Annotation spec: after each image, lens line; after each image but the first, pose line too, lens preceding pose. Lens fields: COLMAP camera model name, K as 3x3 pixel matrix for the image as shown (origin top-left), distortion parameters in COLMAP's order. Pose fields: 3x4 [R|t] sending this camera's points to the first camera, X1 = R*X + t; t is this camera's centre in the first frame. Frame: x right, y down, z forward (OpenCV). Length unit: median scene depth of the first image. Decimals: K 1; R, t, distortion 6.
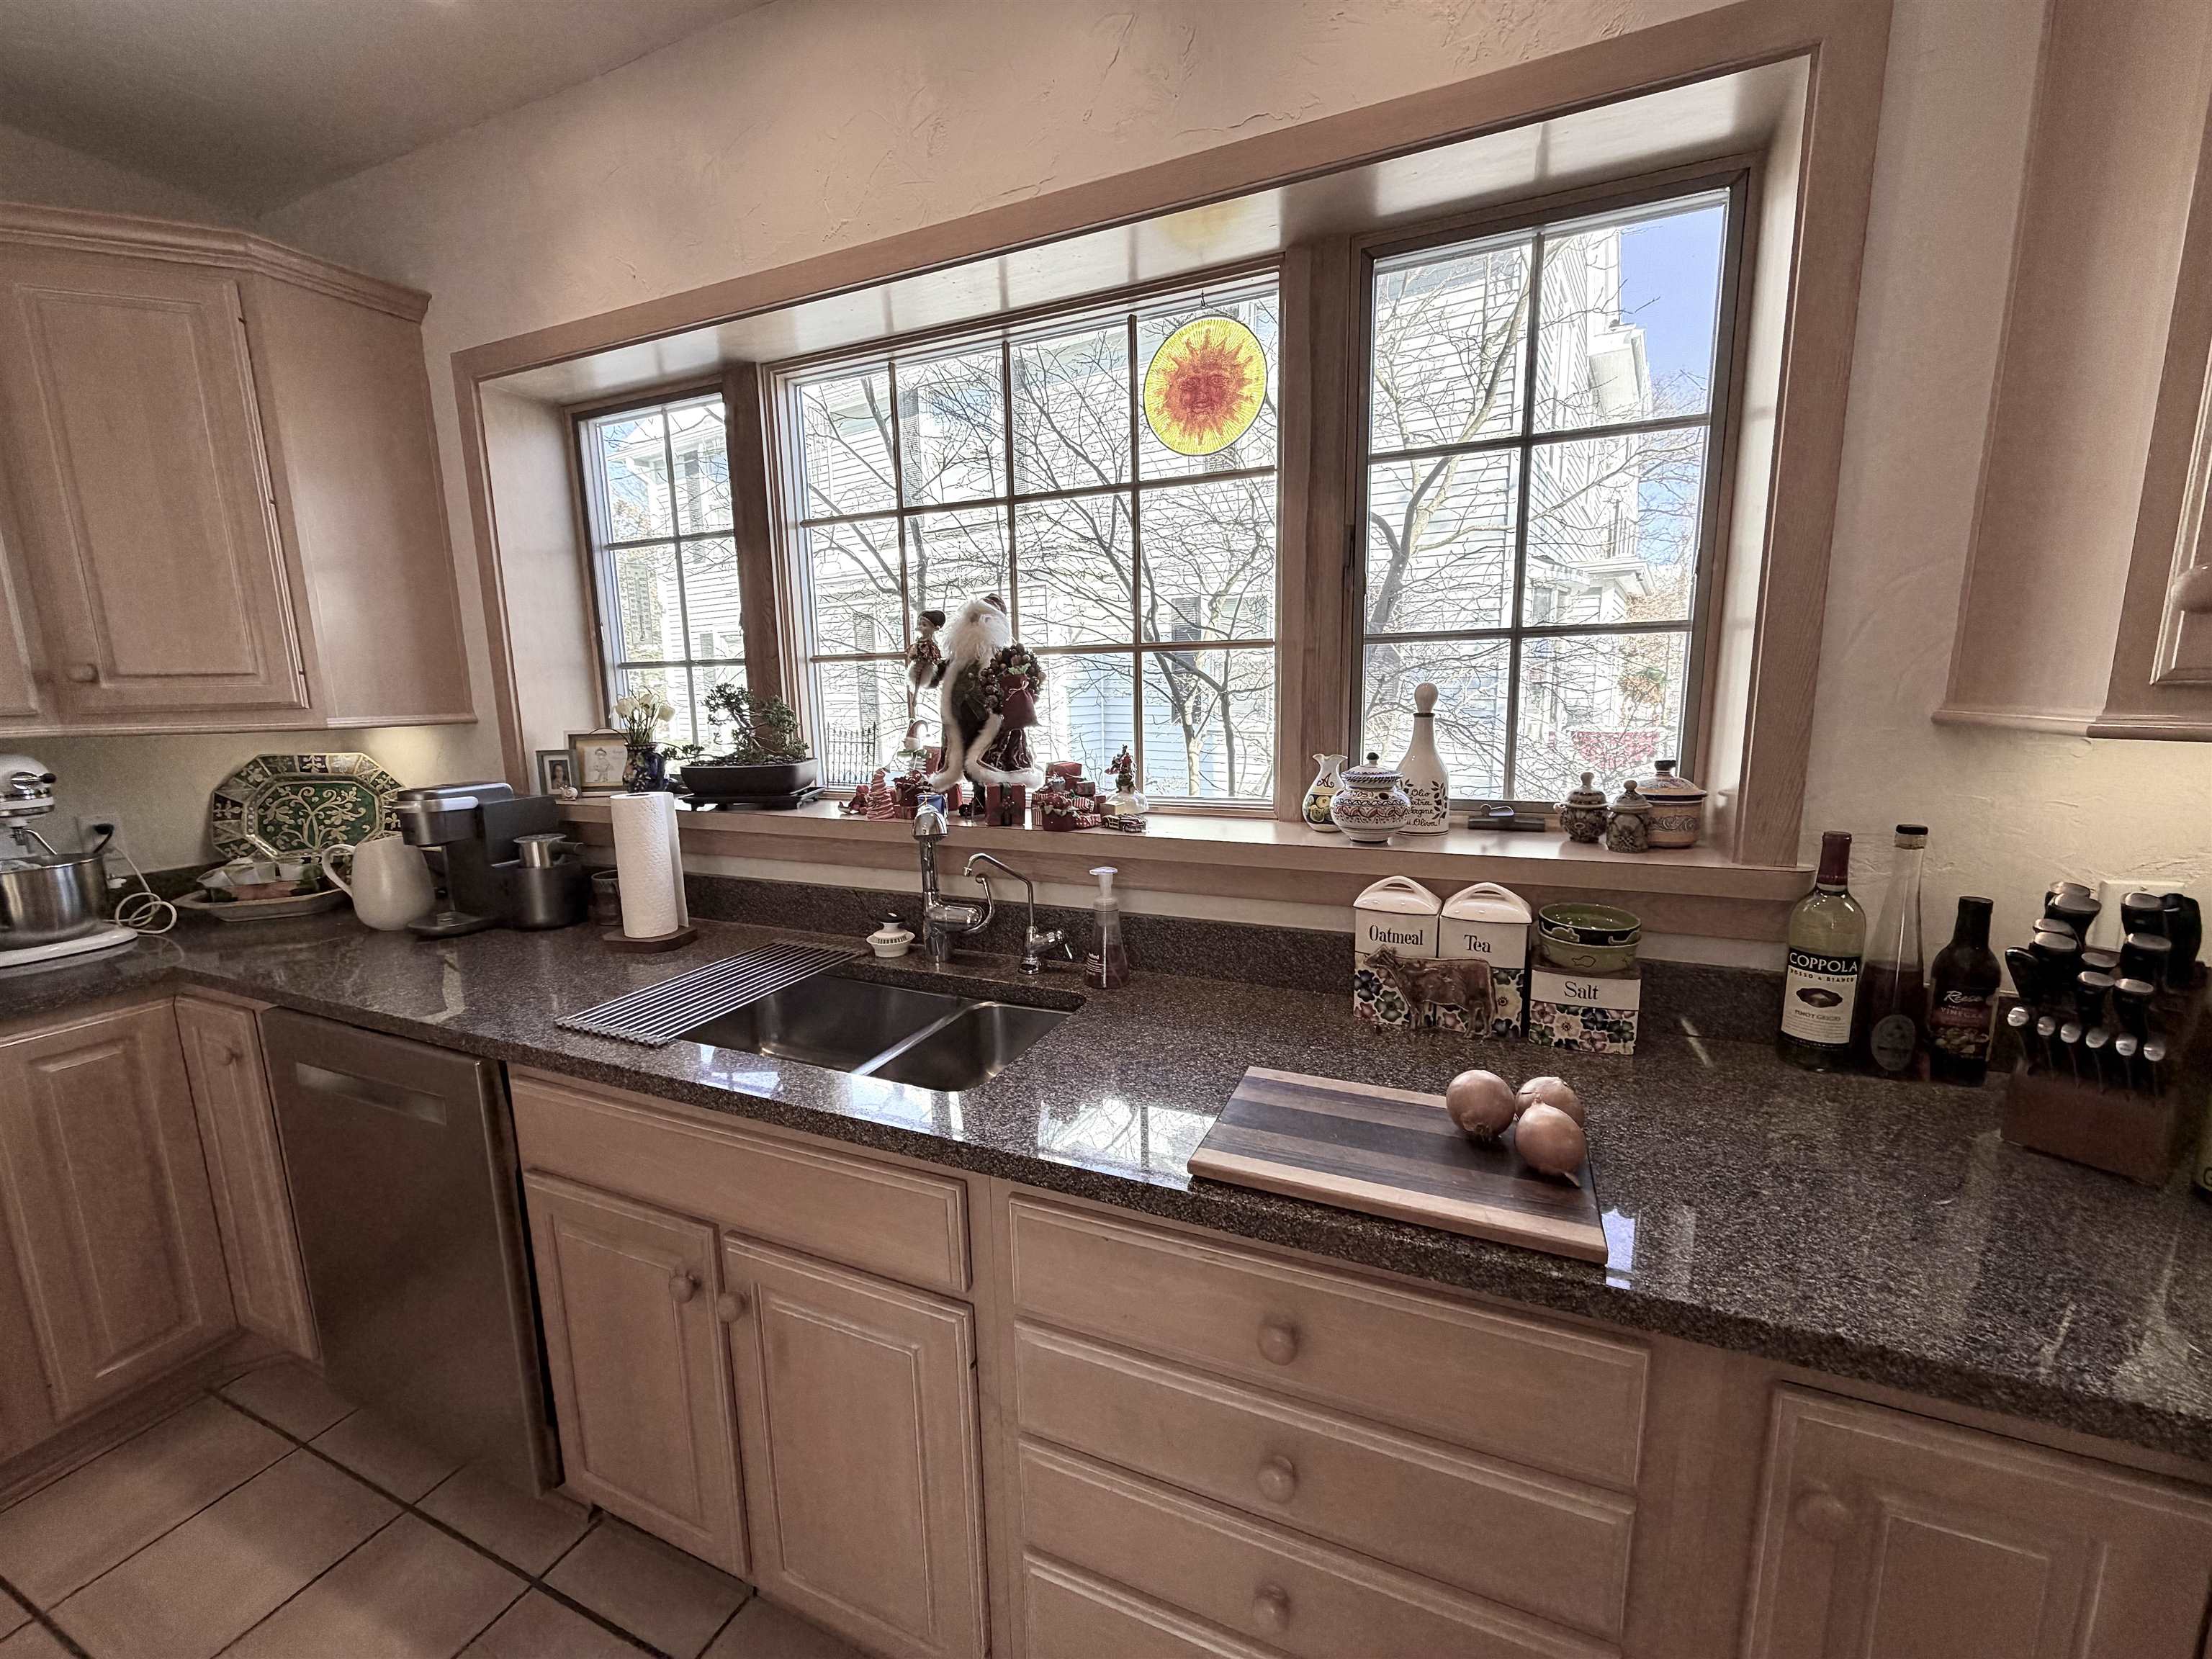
lens RADIAL K [[876.4, 0, 1103.6], [0, 876.4, 831.1], [0, 0, 1]] dist [0.000726, -0.000824]
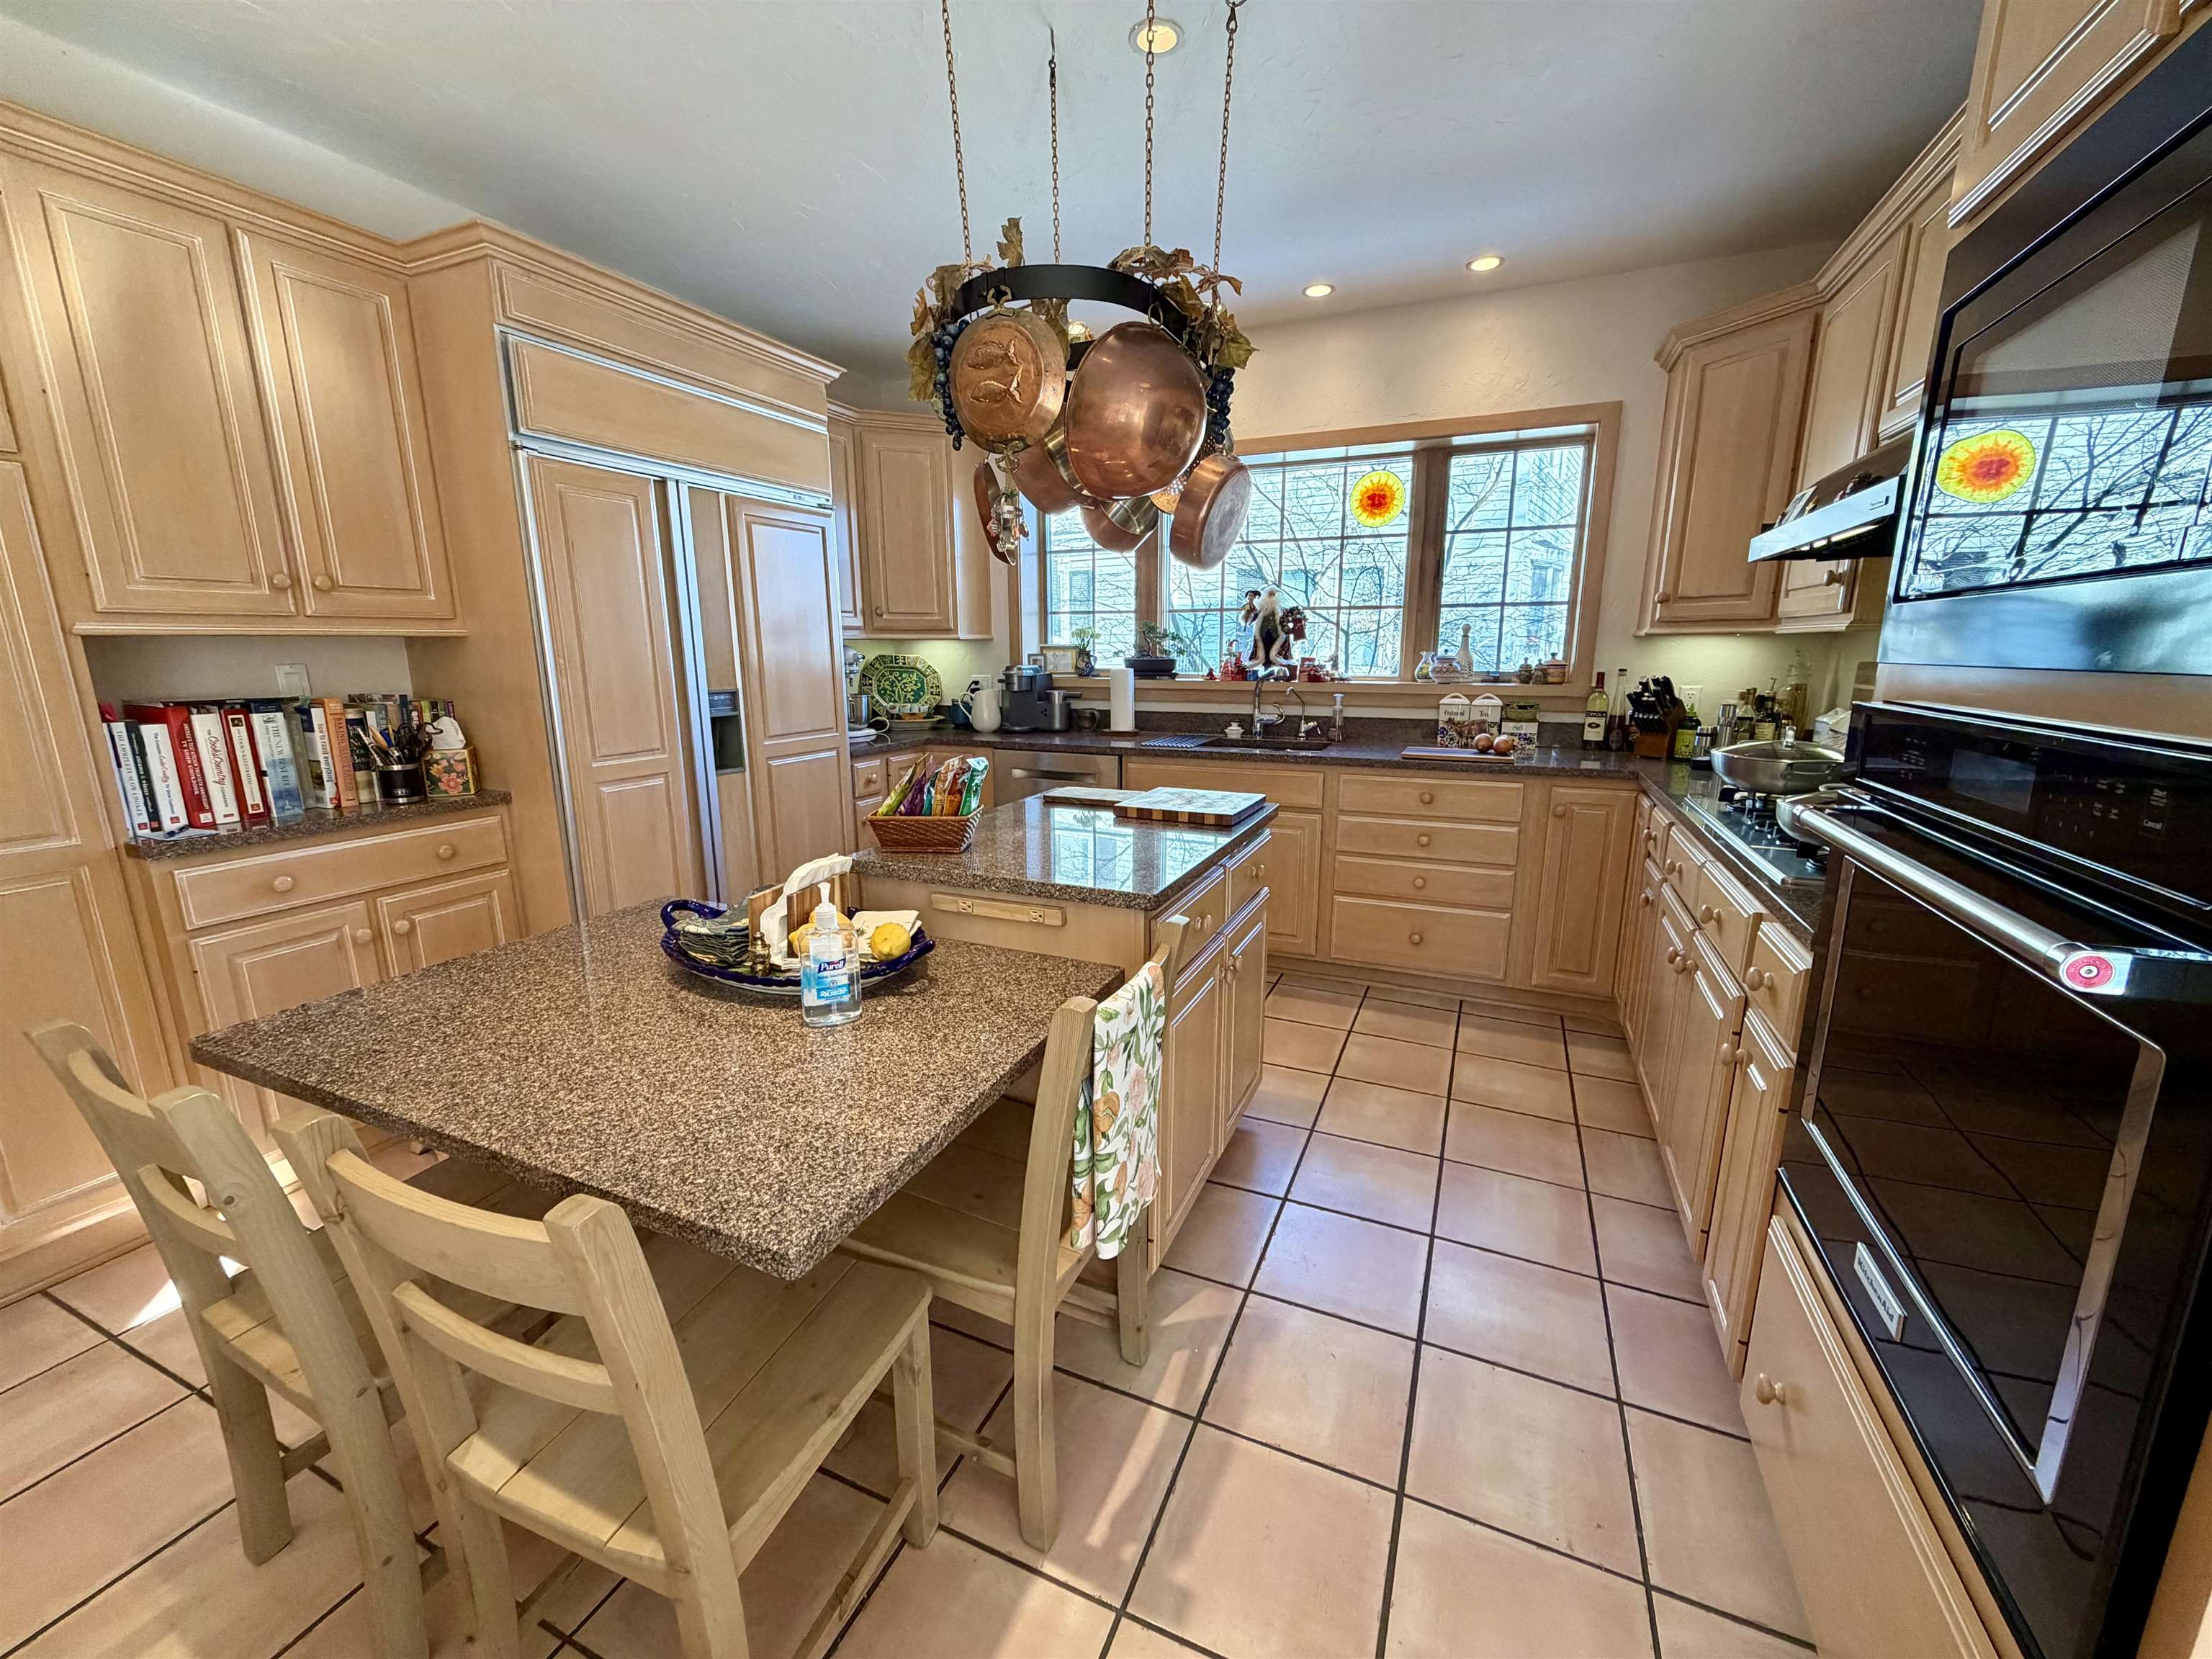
lens RADIAL K [[876.4, 0, 1103.6], [0, 876.4, 831.1], [0, 0, 1]] dist [0.000726, -0.000824]
pose [[0.999840, 0.017860, -0.000526, -0.607946], [-0.017823, 0.998976, 0.041585, 0.311433], [0.001268, -0.041569, 0.999135, -1.417457]]
